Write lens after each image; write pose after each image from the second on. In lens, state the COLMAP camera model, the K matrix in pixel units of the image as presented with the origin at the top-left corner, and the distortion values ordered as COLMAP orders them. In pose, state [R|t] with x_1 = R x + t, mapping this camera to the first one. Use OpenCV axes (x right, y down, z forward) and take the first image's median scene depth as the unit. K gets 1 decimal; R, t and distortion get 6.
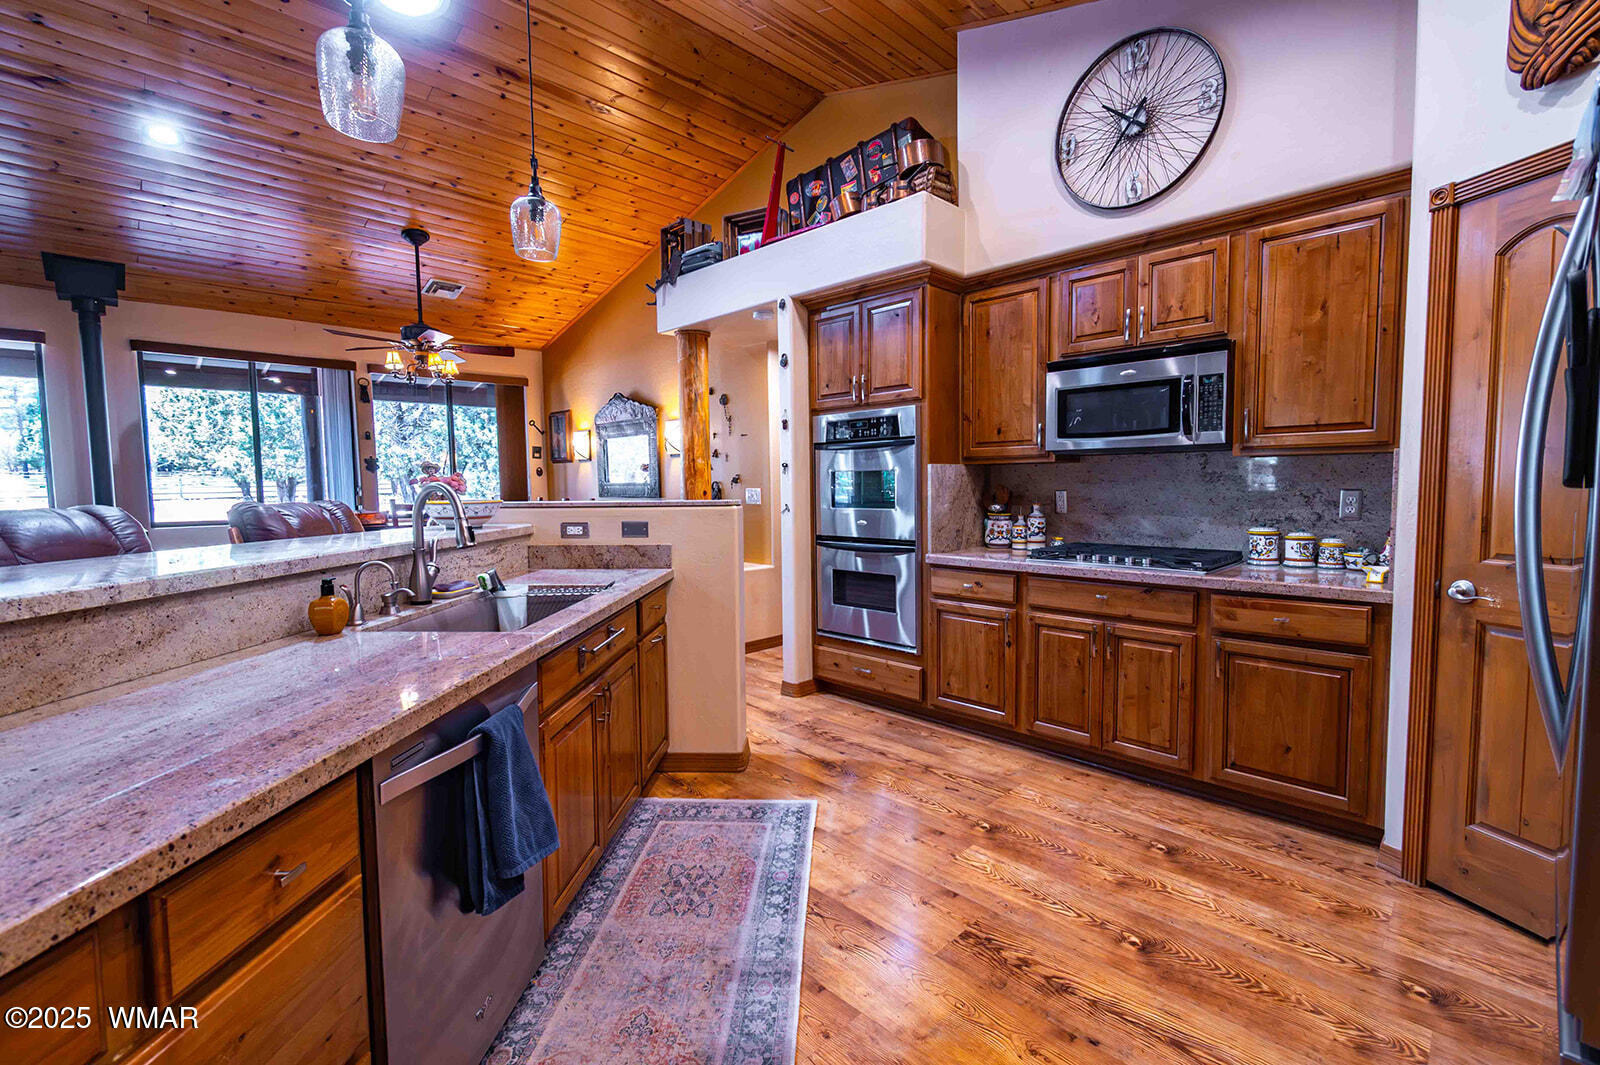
lens RADIAL K [[704.9, 0, 802.6], [0, 704.9, 529.7], [0, 0, 1]] dist [0.004350, -0.001593]
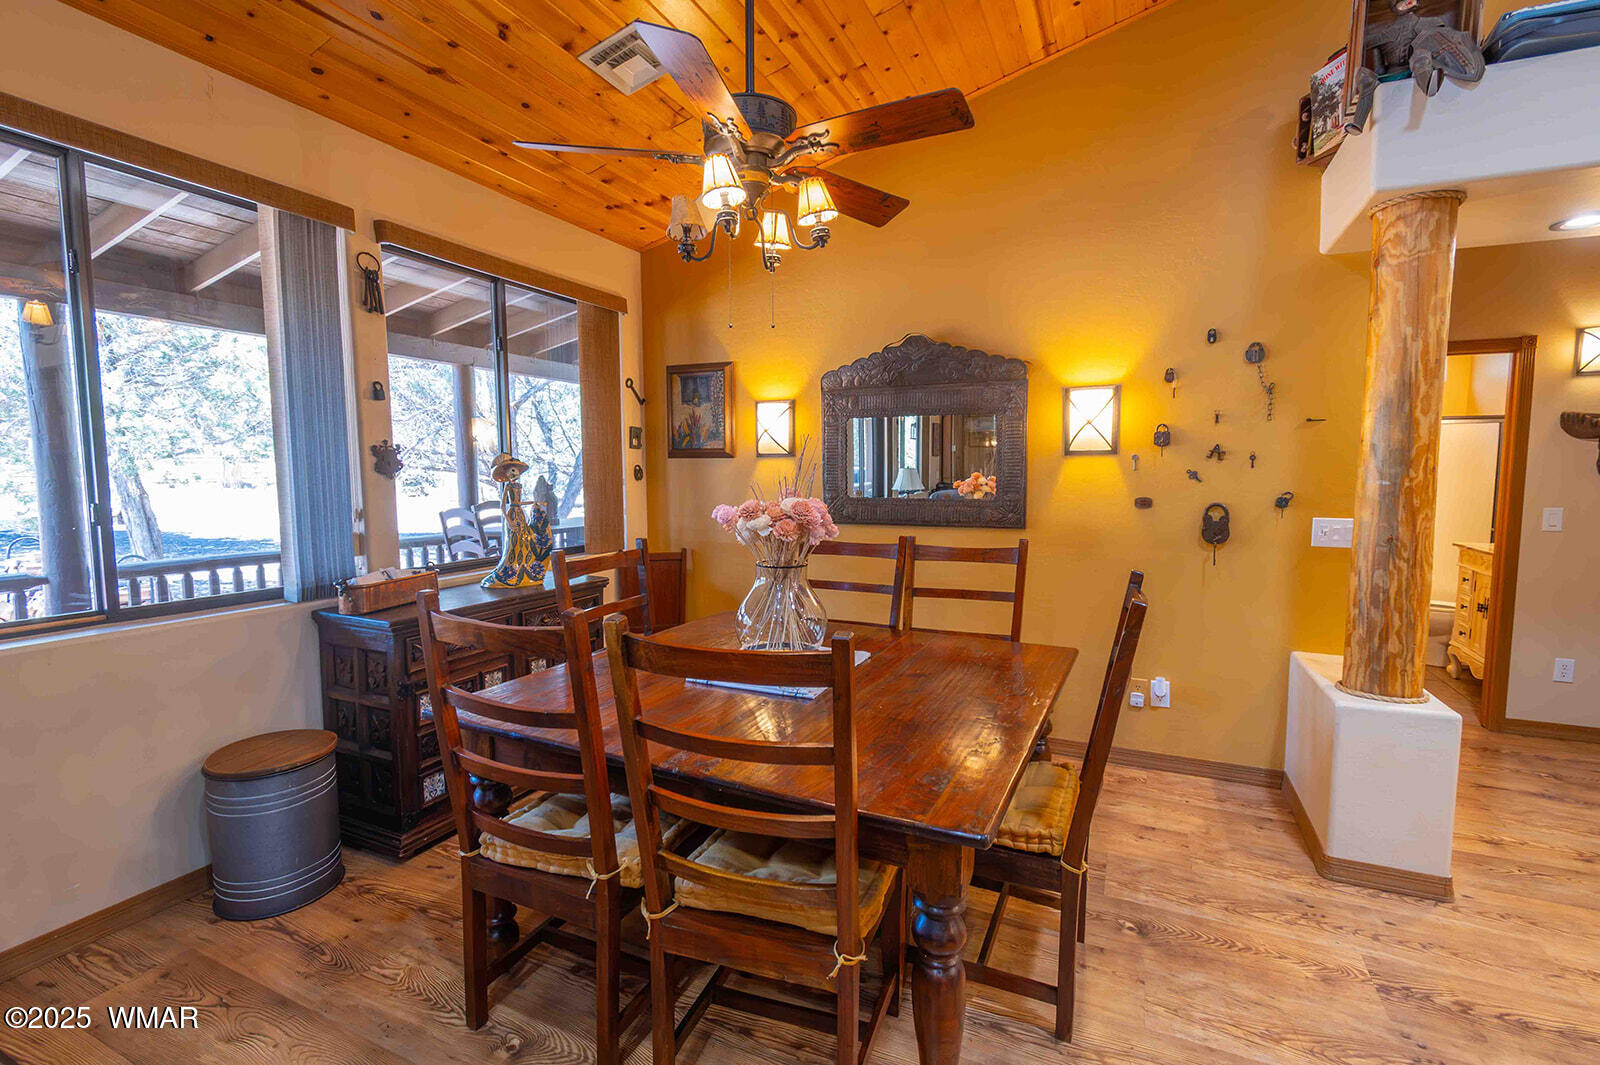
lens RADIAL K [[755.8, 0, 789.7], [0, 755.8, 533.5], [0, 0, 1]] dist [-0.006063, -0.000524]
pose [[0.941277, -0.015903, 0.337261, -1.055404], [0.012776, 0.999852, 0.011487, -0.094538], [-0.337394, -0.006503, 0.941341, 0.944651]]
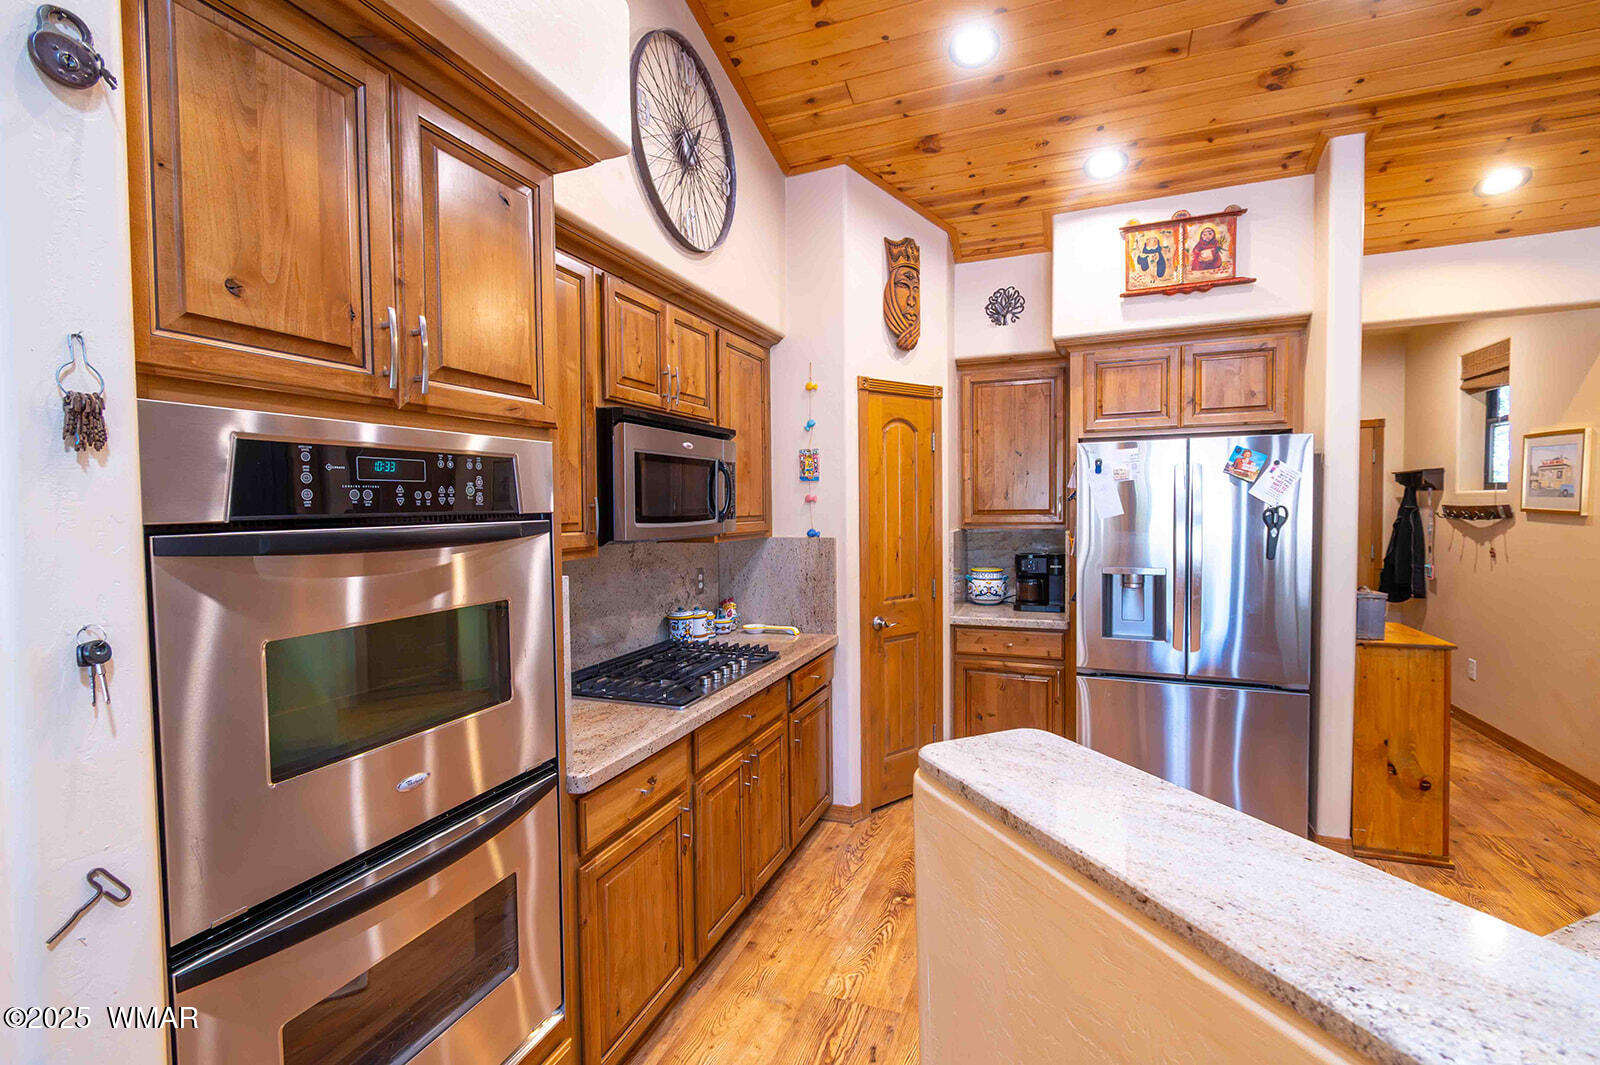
lens RADIAL K [[704.9, 0, 804.0], [0, 704.9, 531.3], [0, 0, 1]] dist [0.004350, -0.001593]
pose [[-0.407546, -0.016304, 0.913039, -0.304021], [0.080826, 0.995272, 0.053850, -0.138202], [-0.909601, 0.095744, -0.404302, 1.076897]]
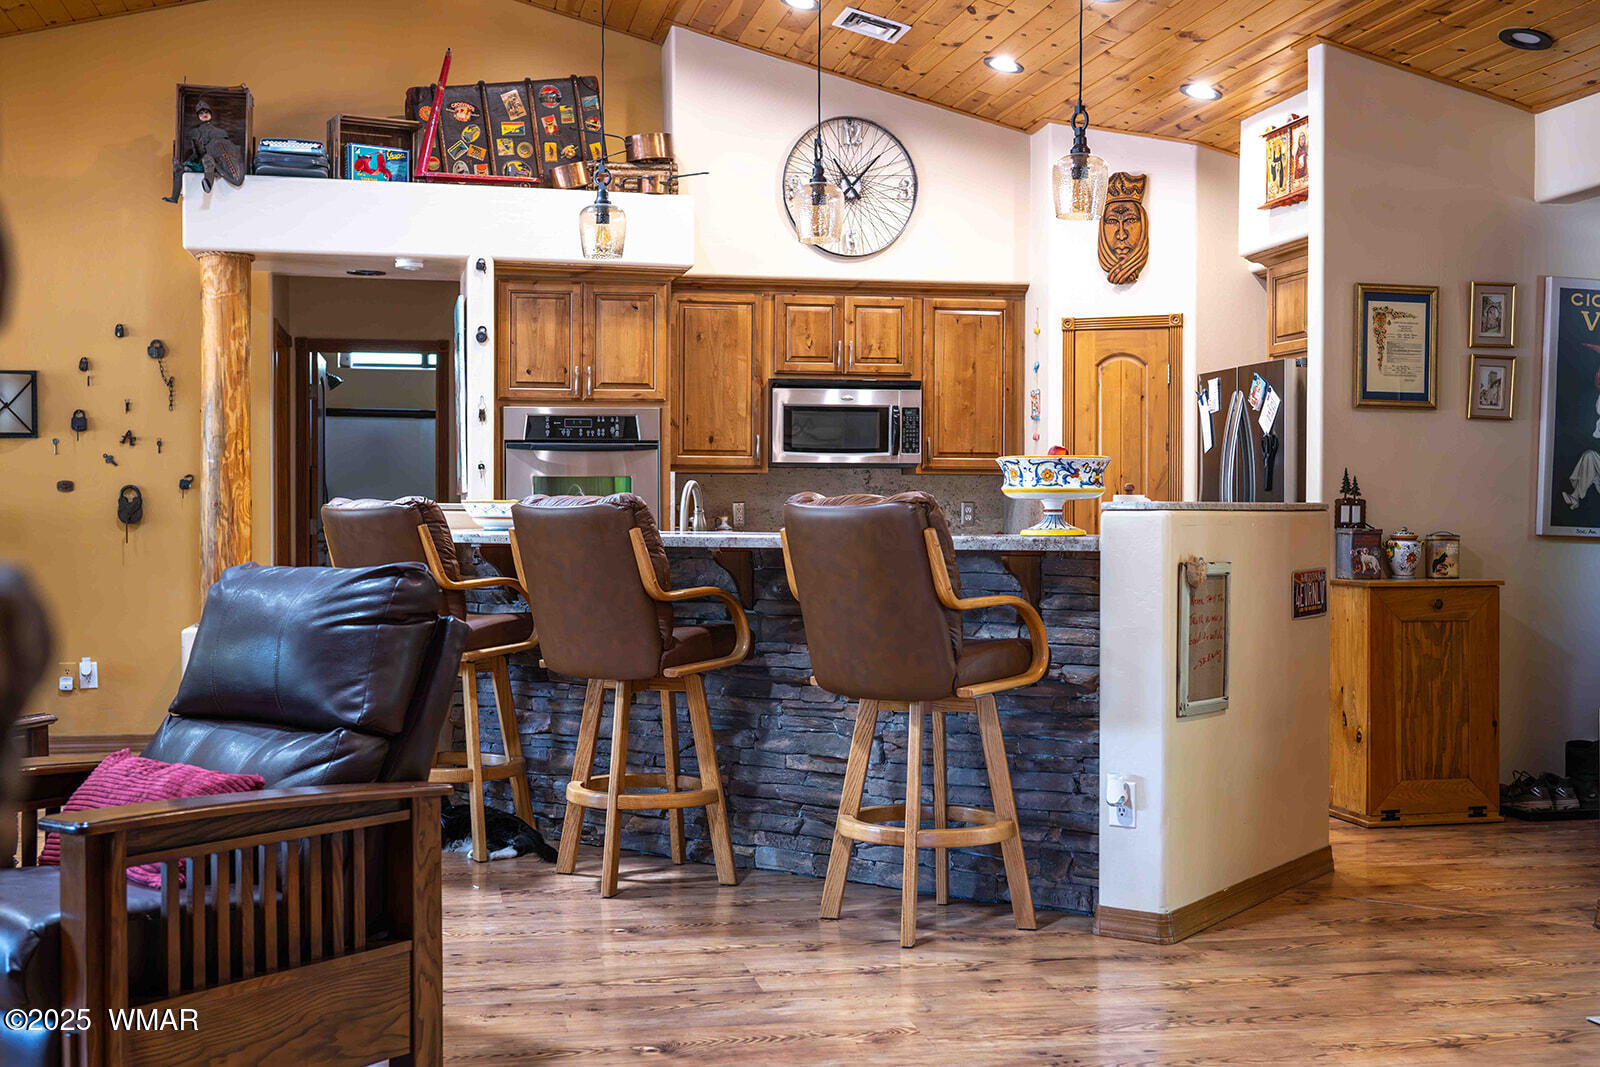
lens RADIAL K [[1865.7, 0, 794.7], [0, 1865.7, 531.0], [0, 0, 1]] dist [-0.005611, 0.000000]
pose [[0.548348, 0.002336, 0.836247, -1.859143], [0.048673, 0.998212, -0.034704, 0.081783], [-0.834832, 0.059732, 0.547254, -0.498580]]
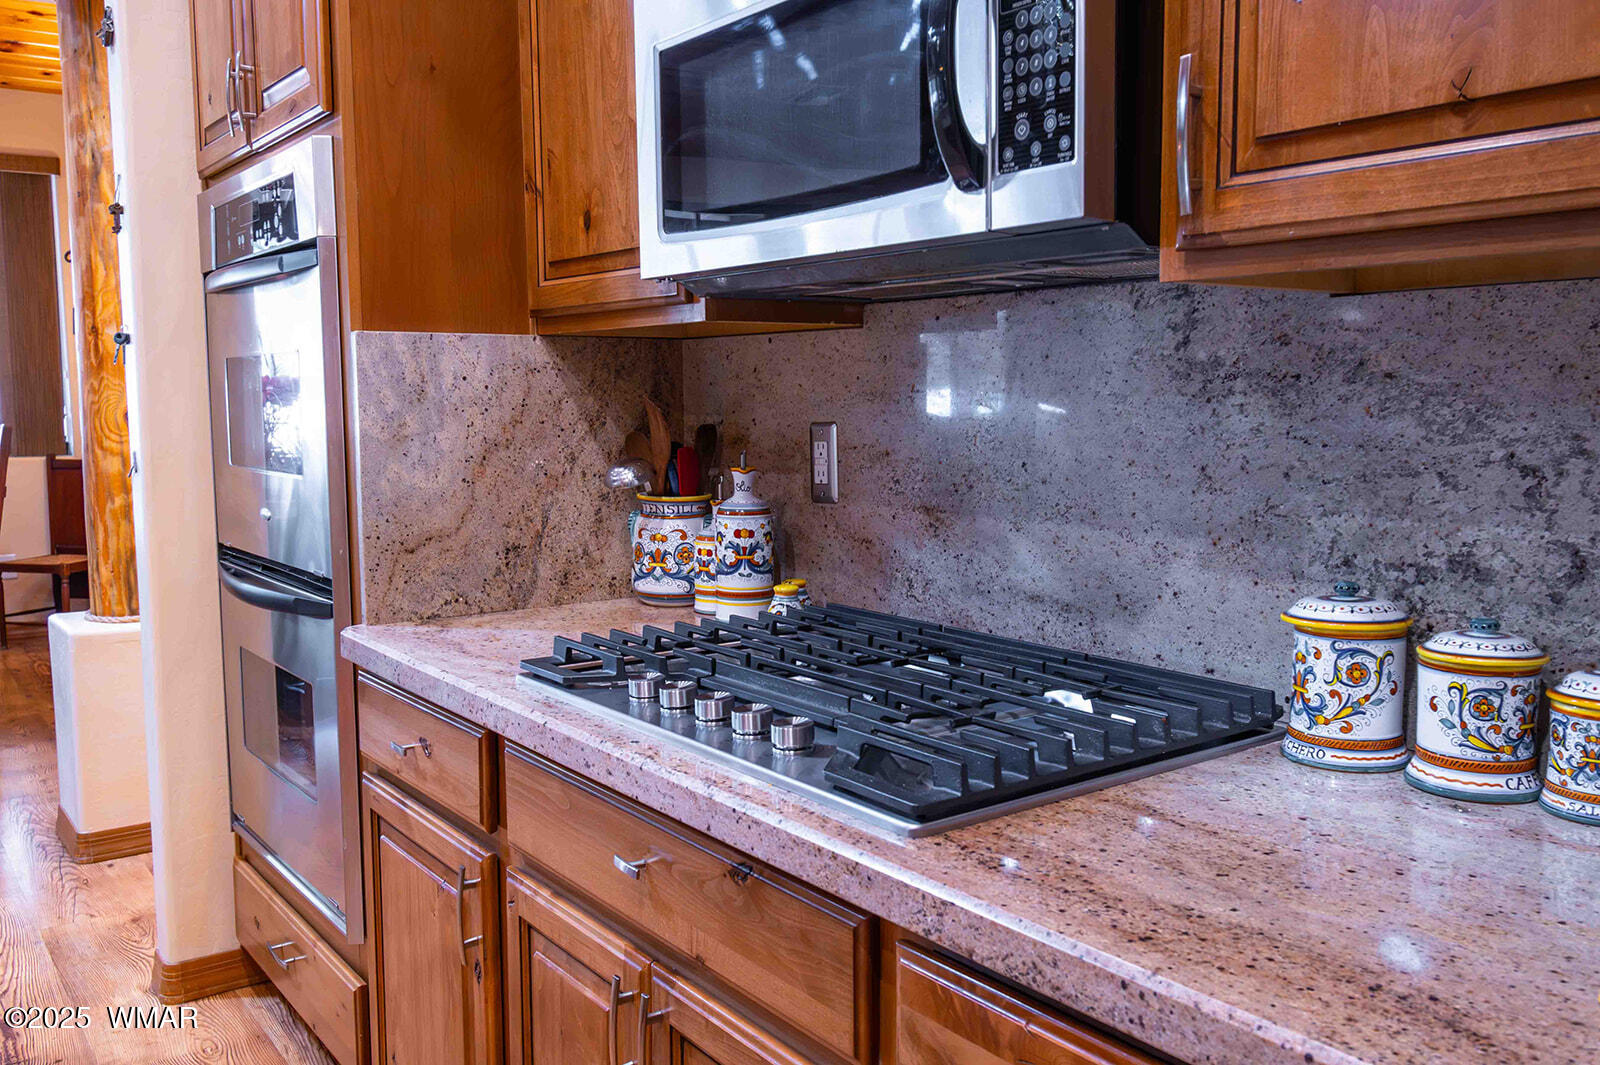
lens RADIAL K [[1338.4, 0, 793.1], [0, 1338.4, 528.8], [0, 0, 1]] dist [0.004127, -0.003785]
pose [[0.990200, 0.022912, -0.137761, 0.462932], [-0.018319, 0.999236, 0.034510, -0.032826], [0.138447, -0.031648, 0.989864, 0.471923]]
